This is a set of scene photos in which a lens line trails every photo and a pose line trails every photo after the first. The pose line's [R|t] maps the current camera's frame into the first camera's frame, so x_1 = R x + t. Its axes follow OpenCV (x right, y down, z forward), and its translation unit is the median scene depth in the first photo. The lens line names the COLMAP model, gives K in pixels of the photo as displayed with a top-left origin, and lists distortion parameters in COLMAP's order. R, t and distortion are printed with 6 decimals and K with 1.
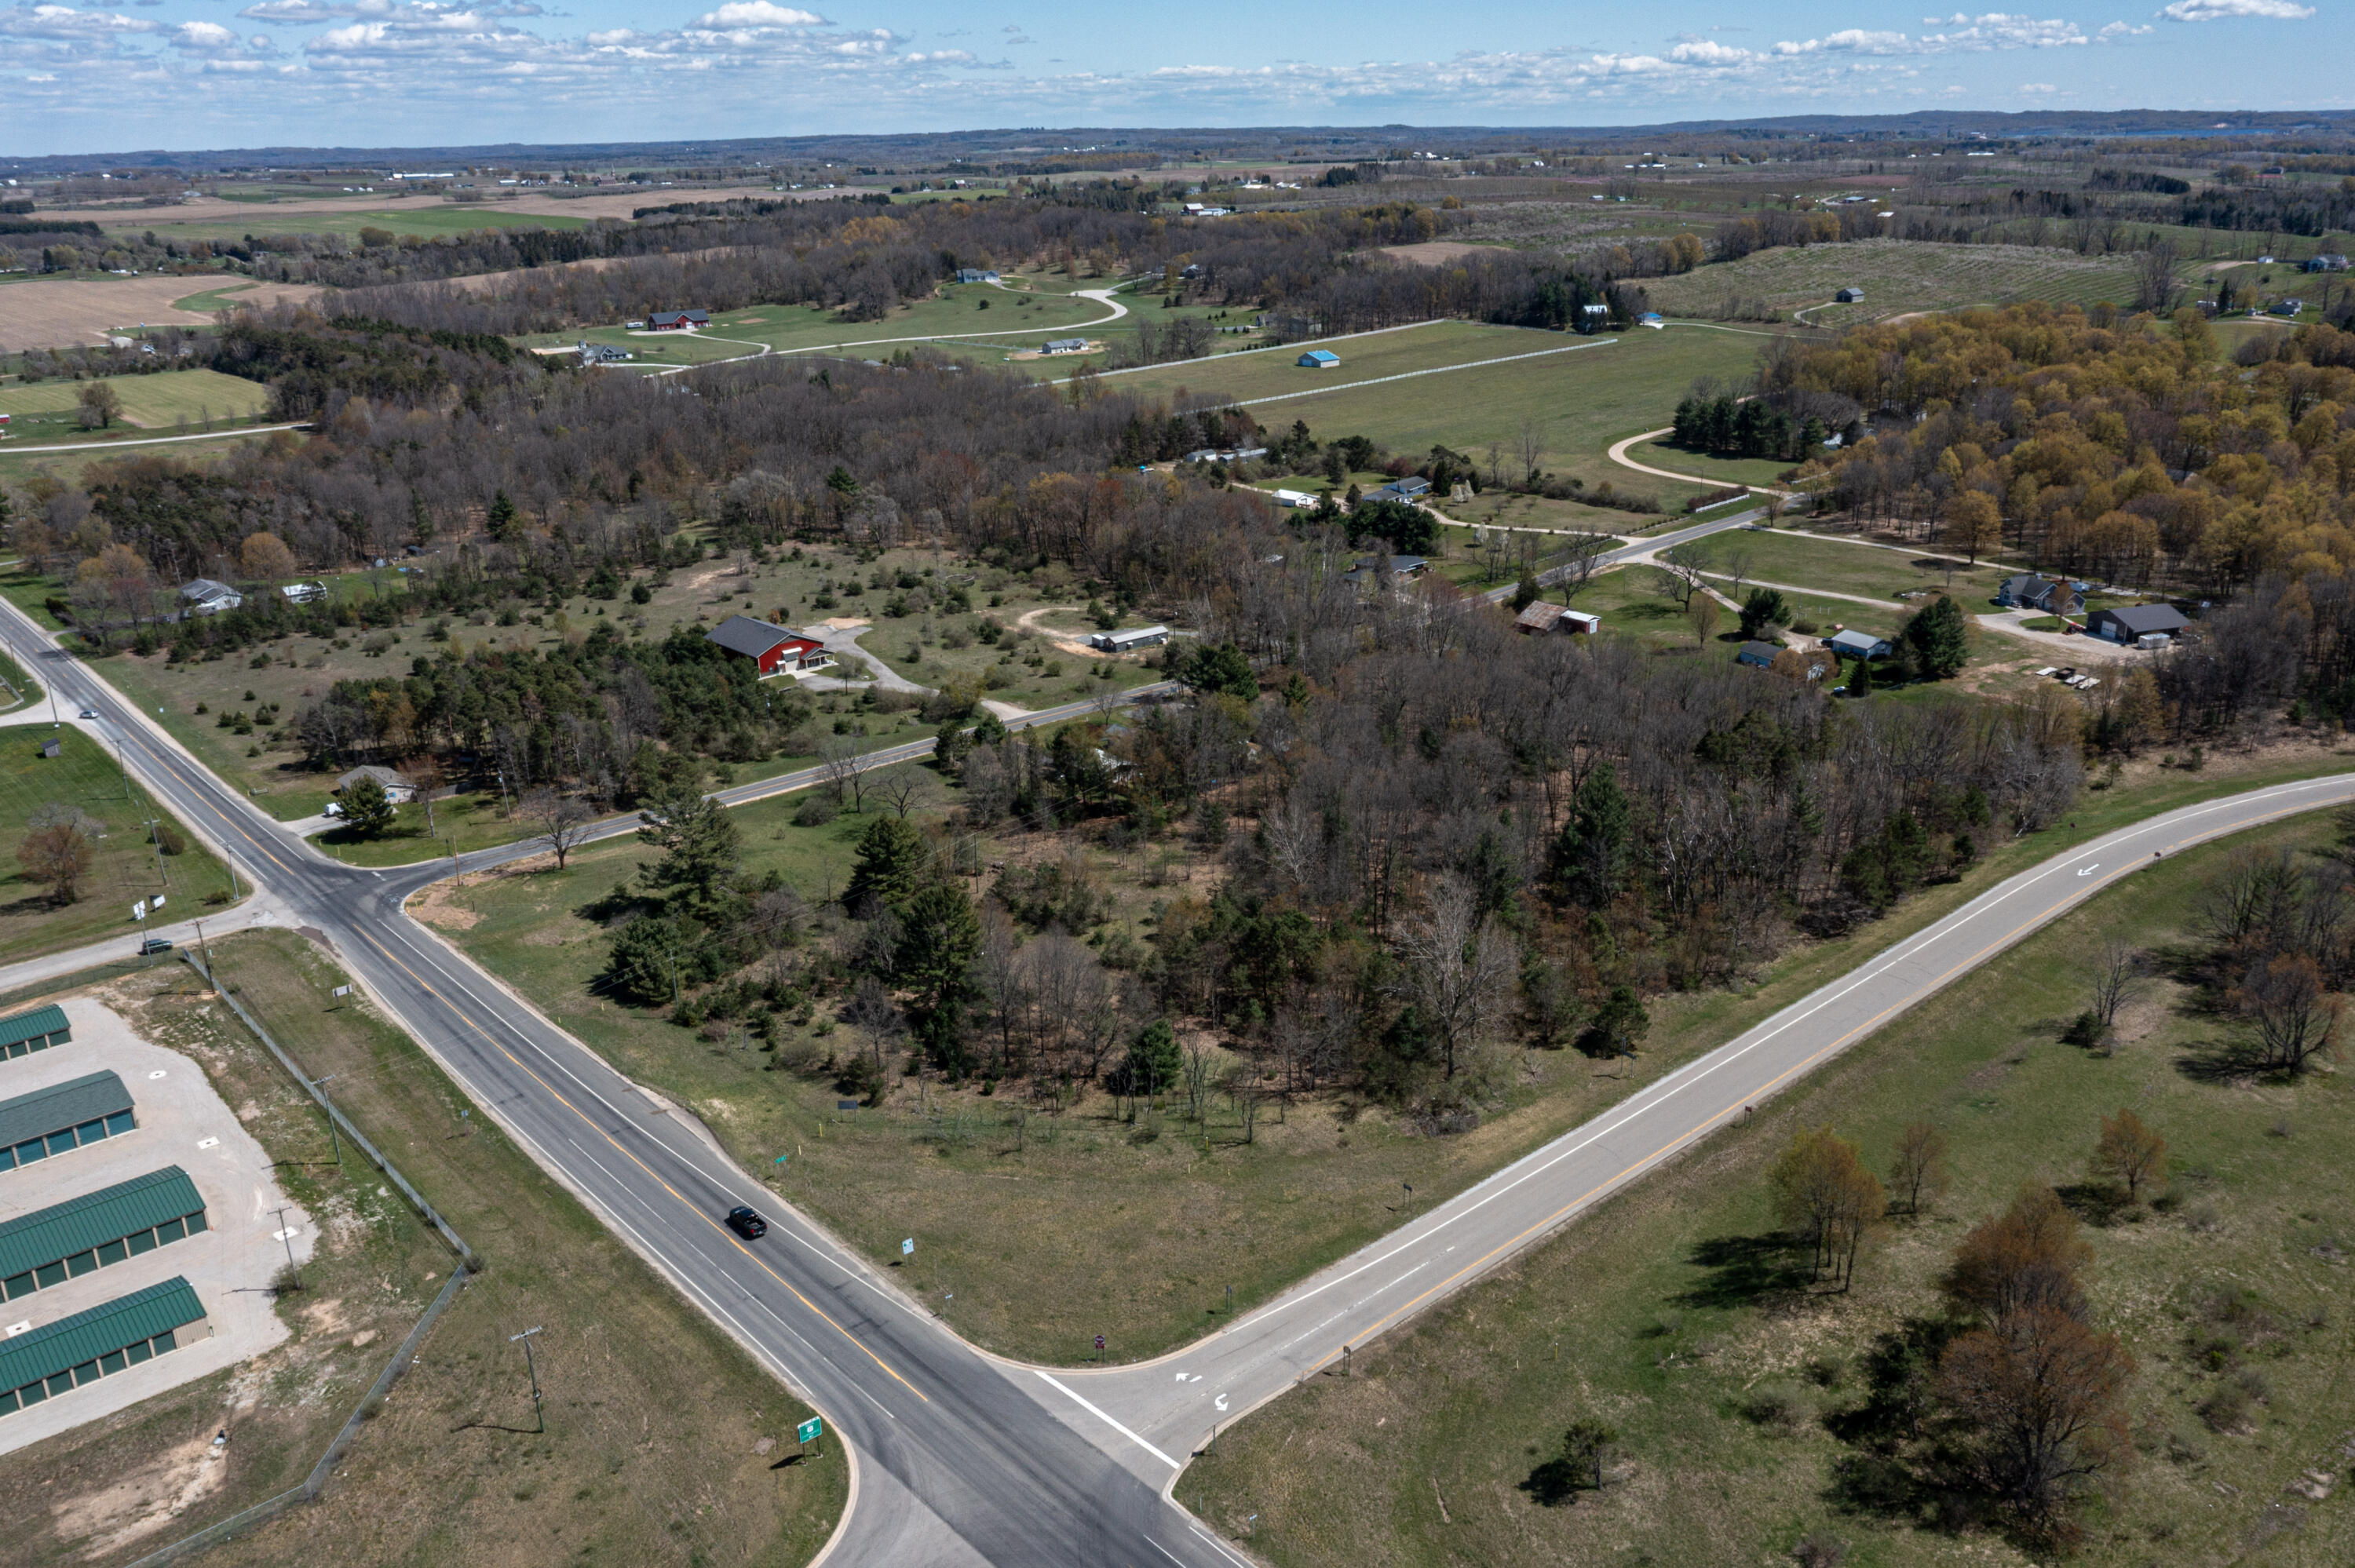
lens RADIAL K [[1875.4, 0, 1179.4], [0, 1875.4, 787.3], [0, 0, 1]] dist [-0.023362, 0.004919]
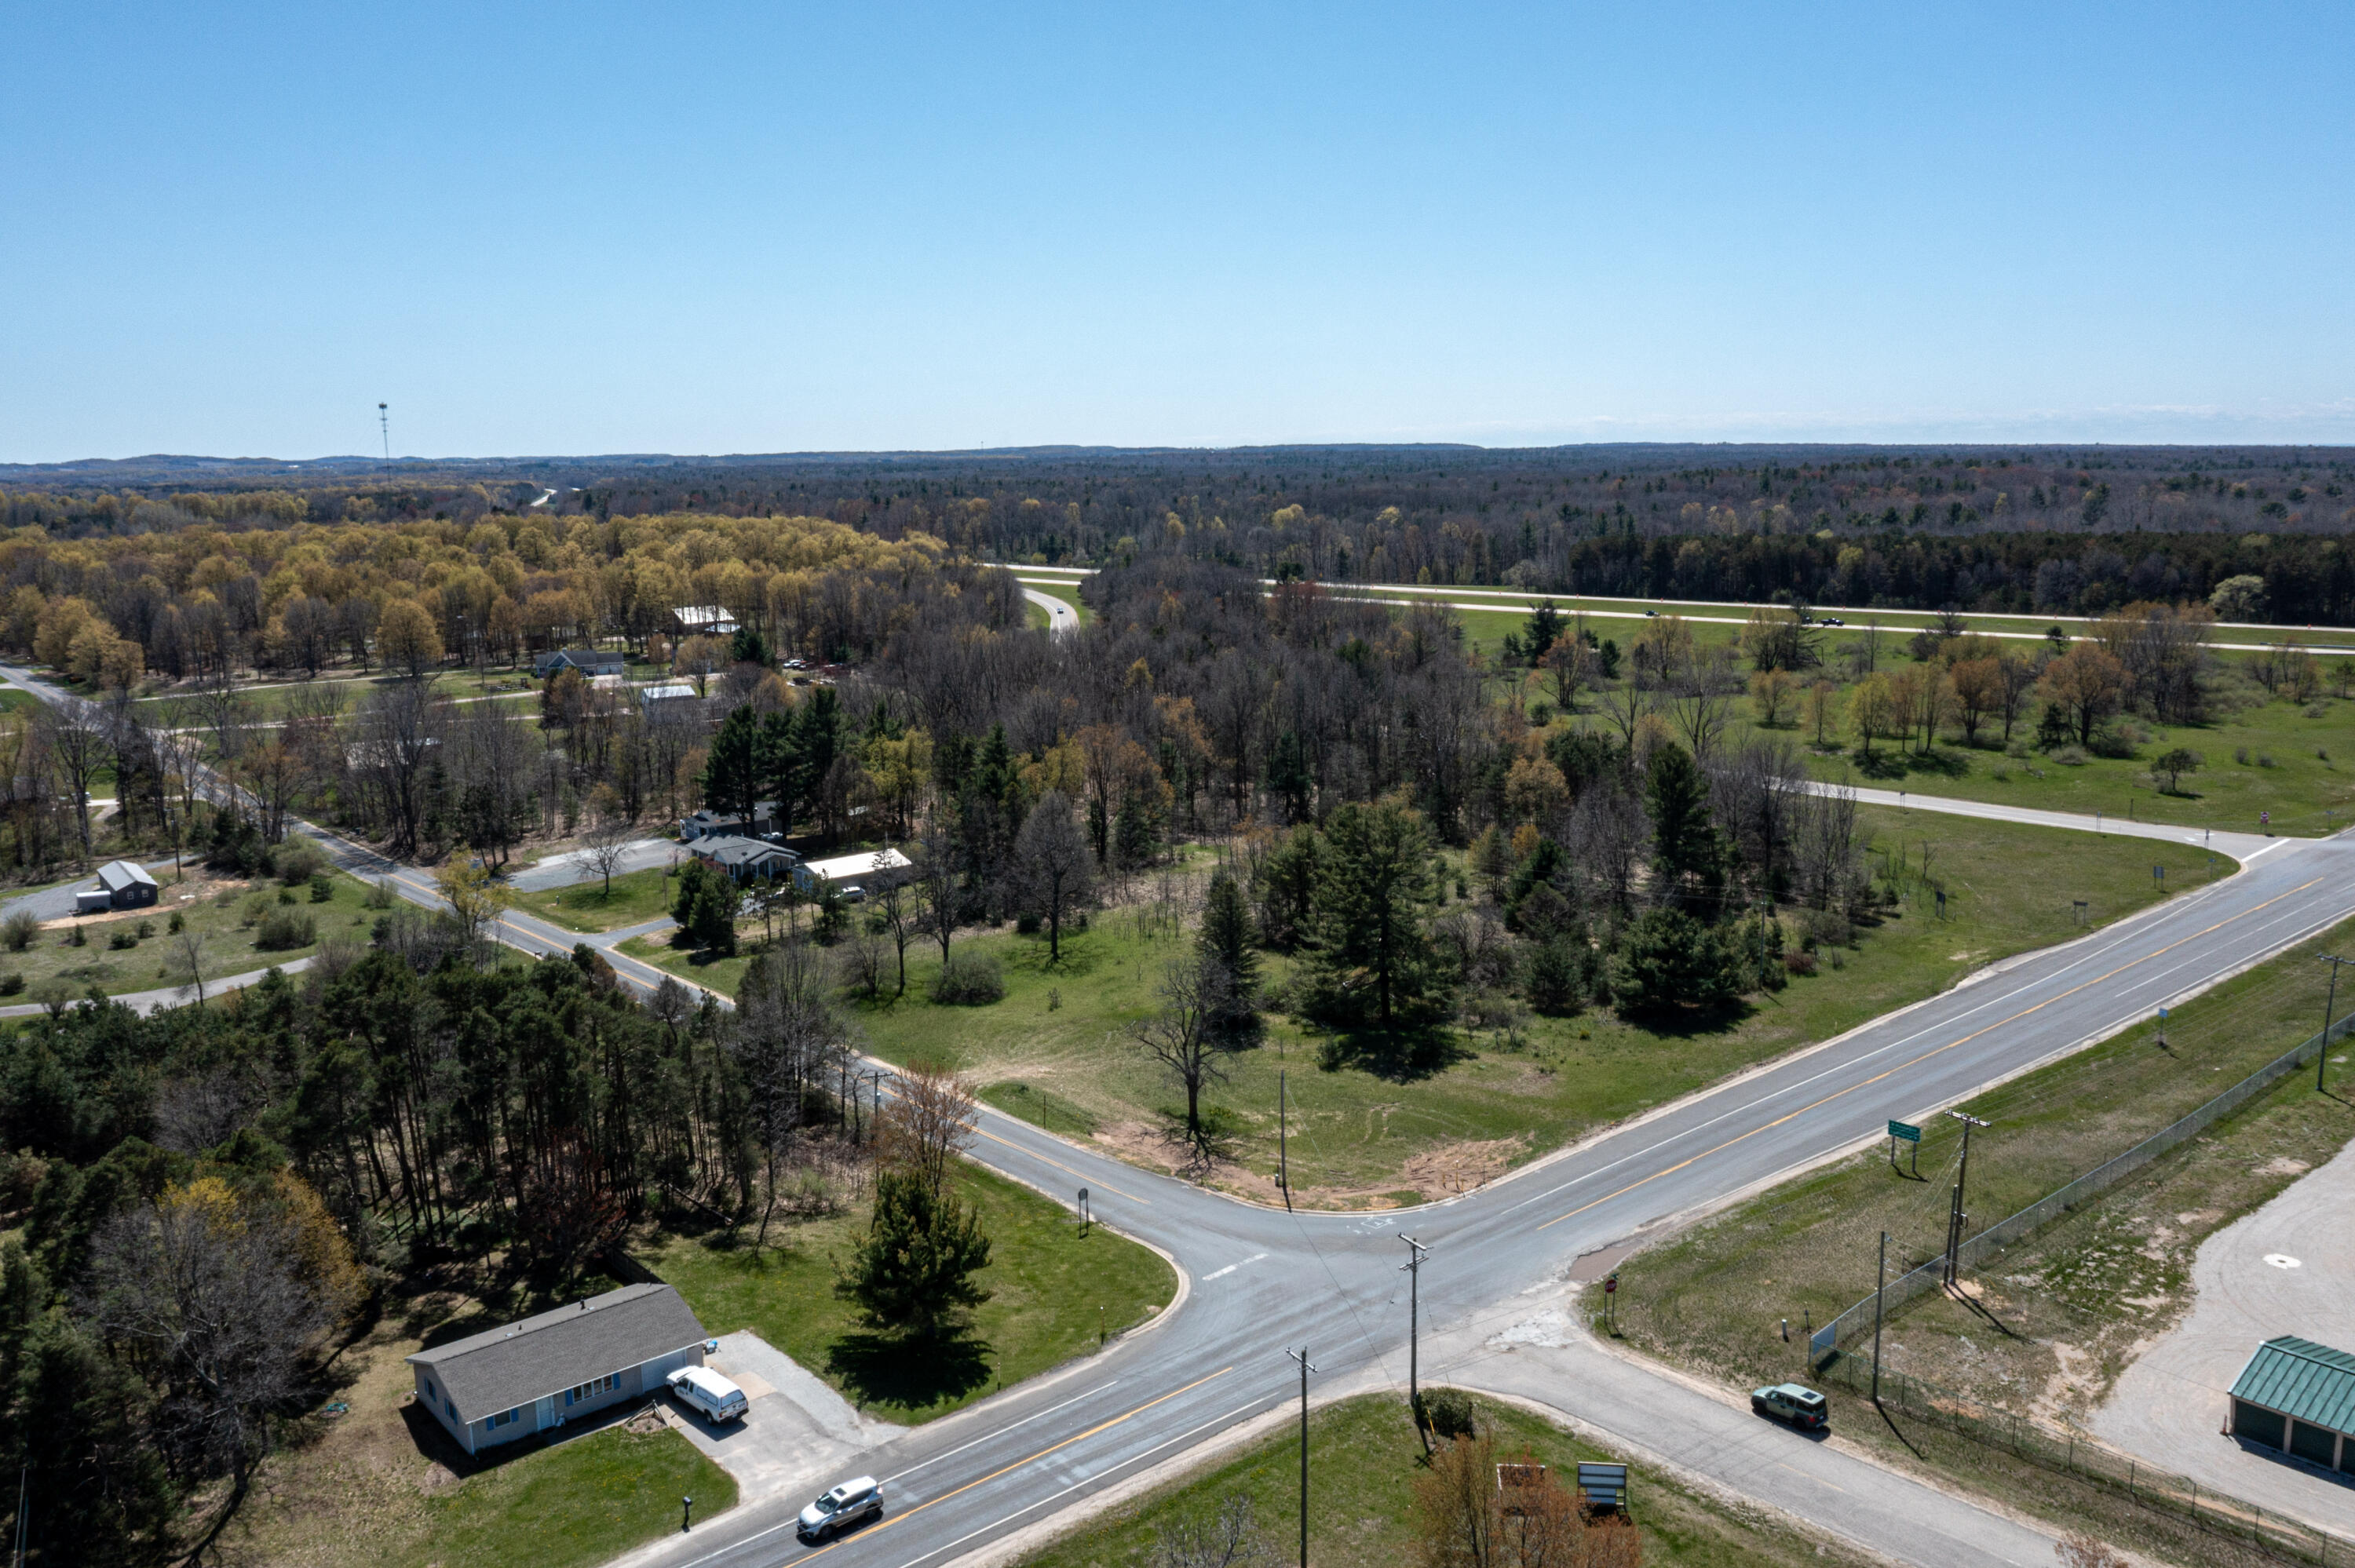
lens RADIAL K [[1854.1, 0, 1180.9], [0, 1854.1, 803.0], [0, 0, 1]] dist [-0.027767, 0.006074]
pose [[0.012790, -0.169750, 0.985404, -1.028625], [0.348559, 0.924428, 0.154722, -0.141461], [-0.937200, 0.341492, 0.070991, 1.212388]]
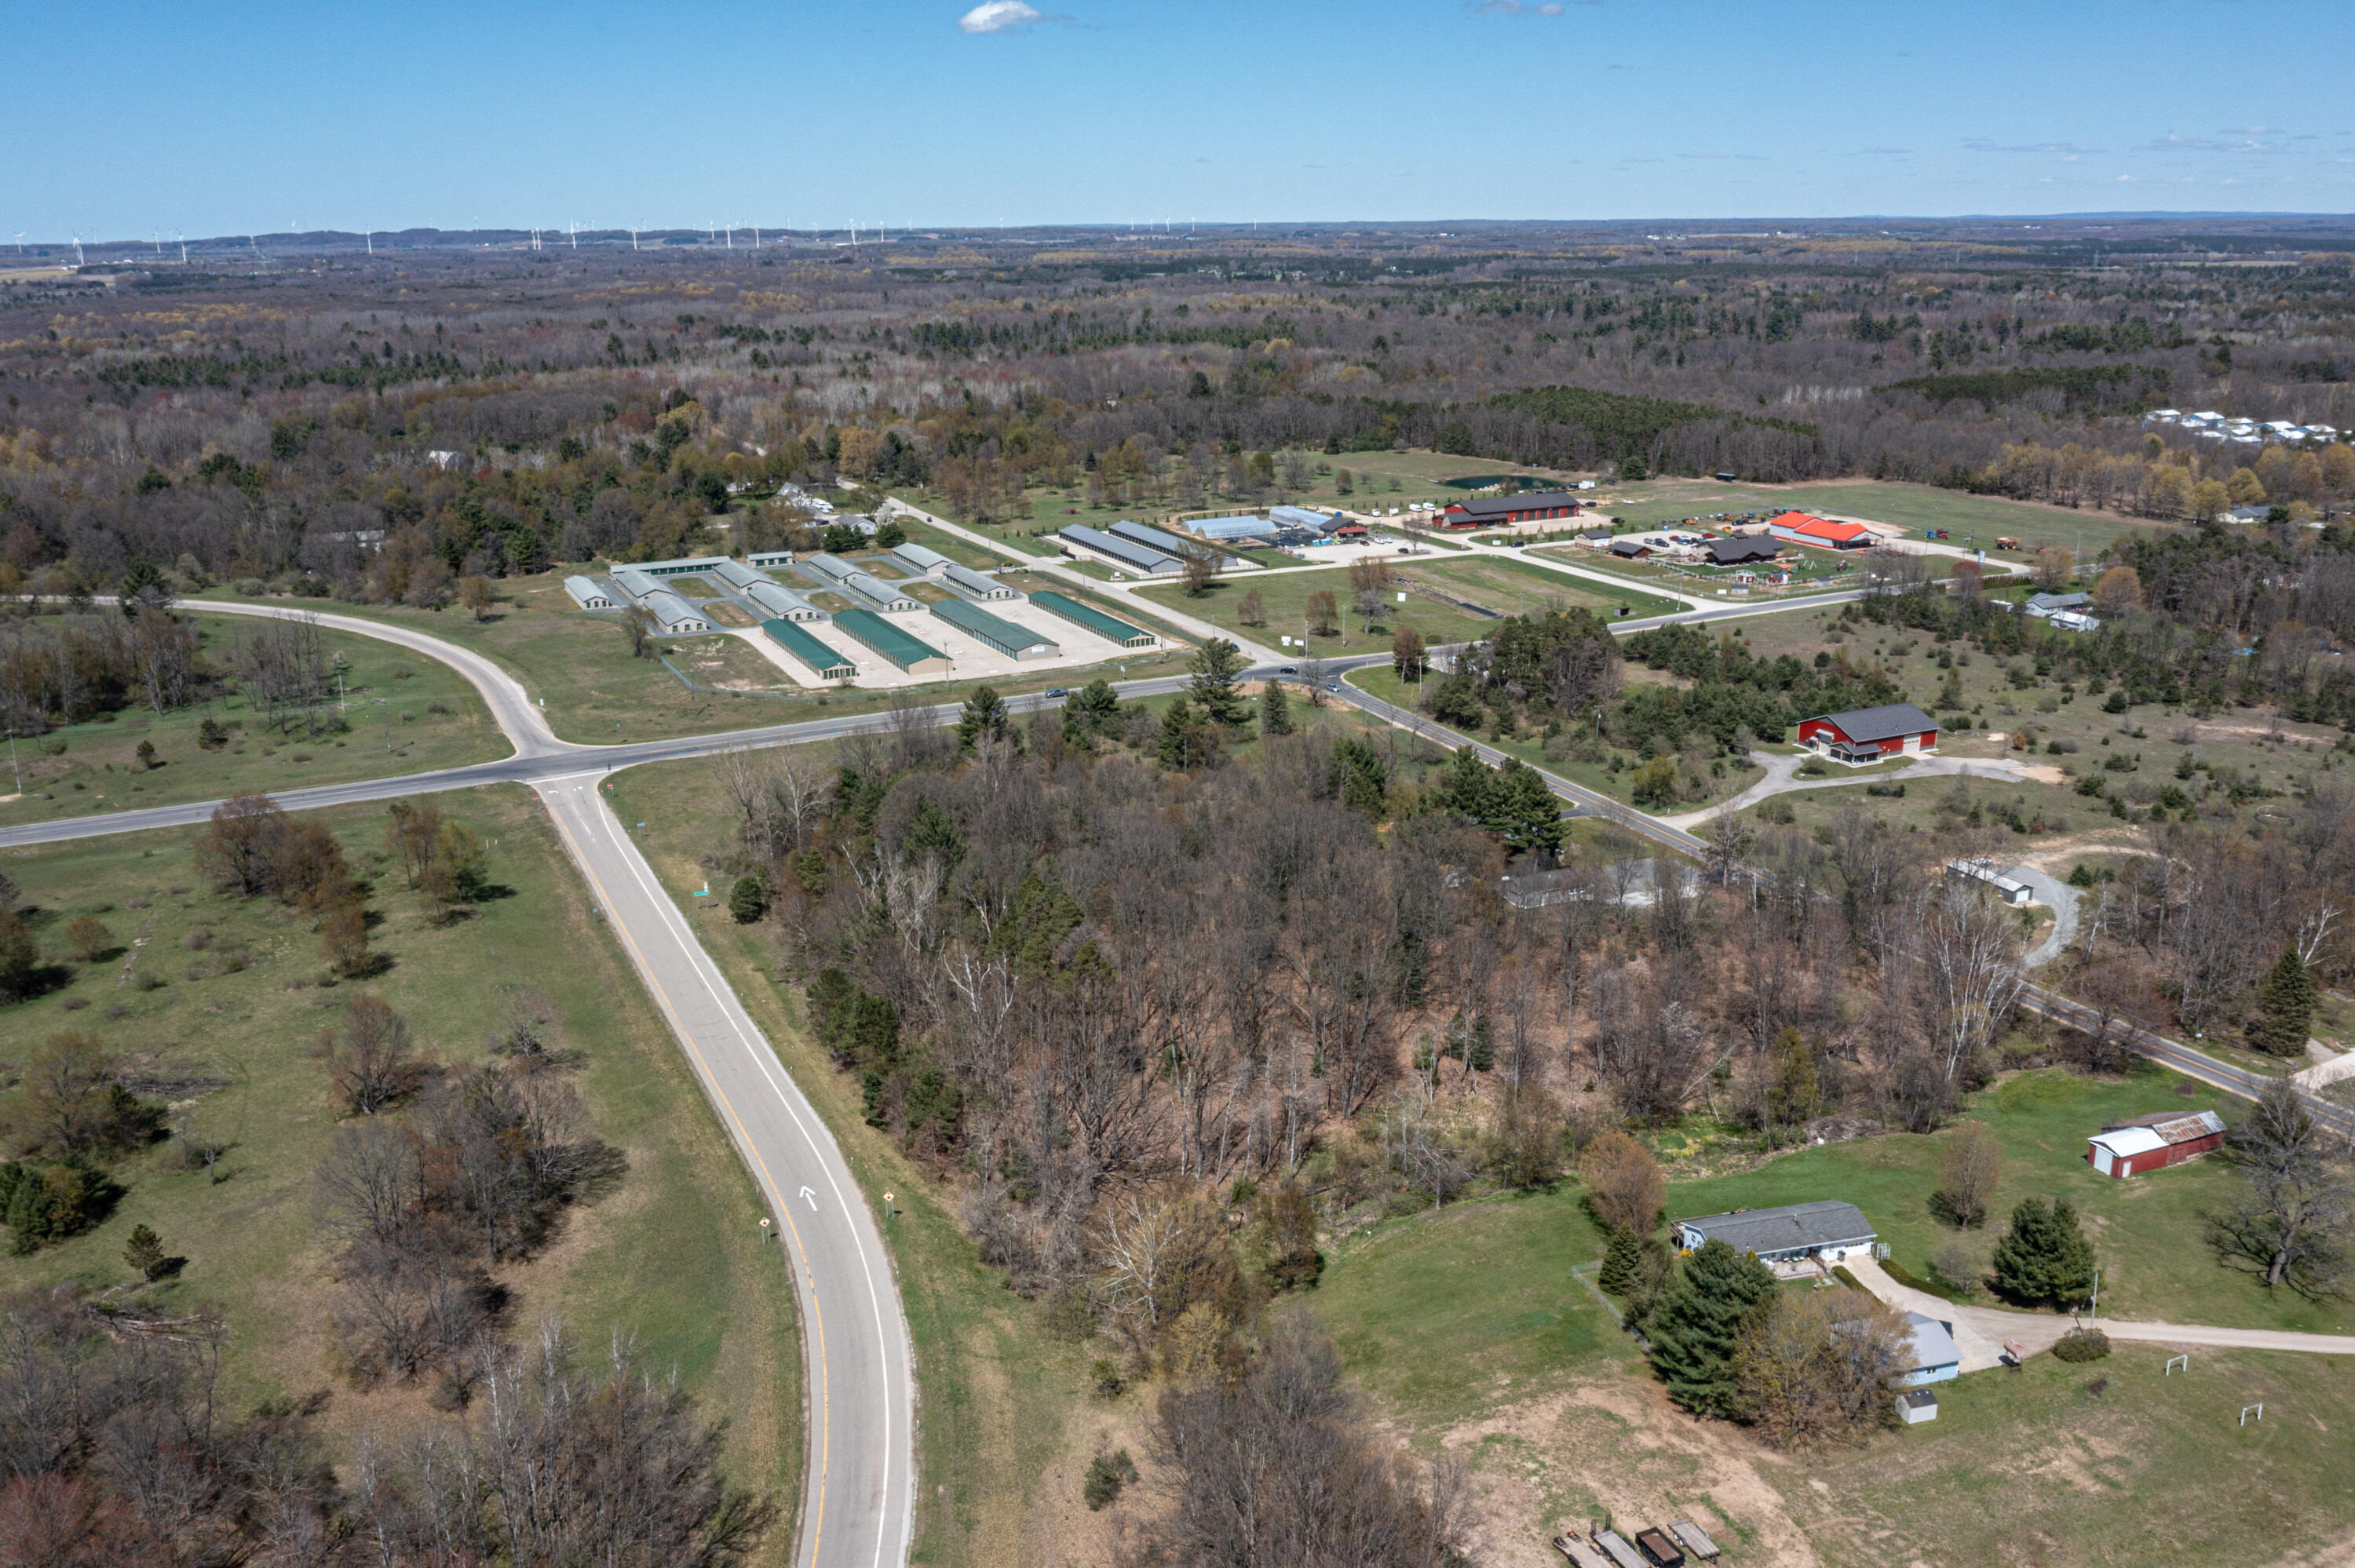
lens RADIAL K [[1908.5, 0, 1182.8], [0, 1908.5, 841.5], [0, 0, 1]] dist [-0.025994, 0.008850]
pose [[-0.277590, 0.321418, -0.905337, 1.379581], [-0.305424, 0.863954, 0.400373, -0.550379], [0.910857, 0.387651, -0.141656, 1.492479]]
